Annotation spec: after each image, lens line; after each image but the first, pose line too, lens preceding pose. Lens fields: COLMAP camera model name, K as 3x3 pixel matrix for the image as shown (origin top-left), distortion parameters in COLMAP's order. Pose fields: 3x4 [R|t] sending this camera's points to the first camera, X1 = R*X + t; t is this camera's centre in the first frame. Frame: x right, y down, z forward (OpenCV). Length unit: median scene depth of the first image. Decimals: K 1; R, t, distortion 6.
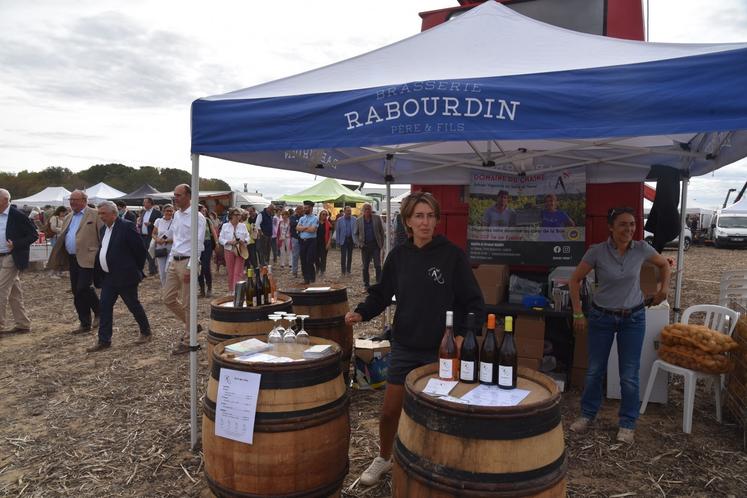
lens RADIAL K [[525.3, 0, 373.5], [0, 525.3, 249.0], [0, 0, 1]] dist [-0.112729, 0.066732]
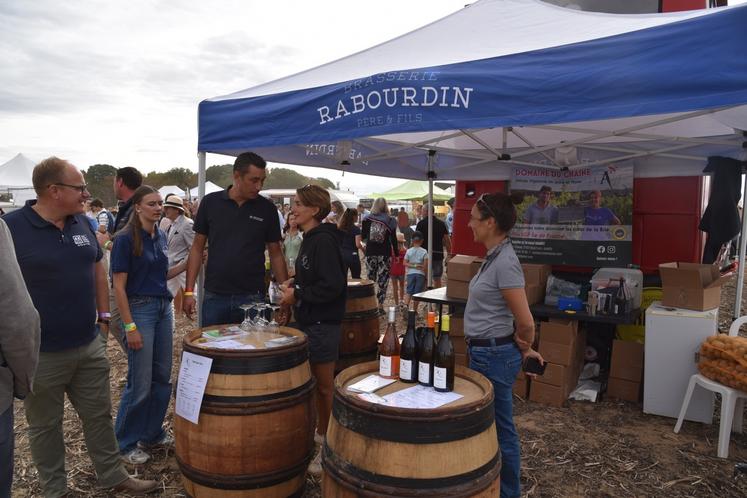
lens RADIAL K [[519.5, 0, 373.5], [0, 519.5, 249.0], [0, 0, 1]] dist [-0.121178, 0.062300]
pose [[0.978714, 0.019226, -0.204325, 0.278939], [-0.018512, 0.999814, 0.005405, 0.005733], [0.204391, -0.001508, 0.978888, 0.047016]]
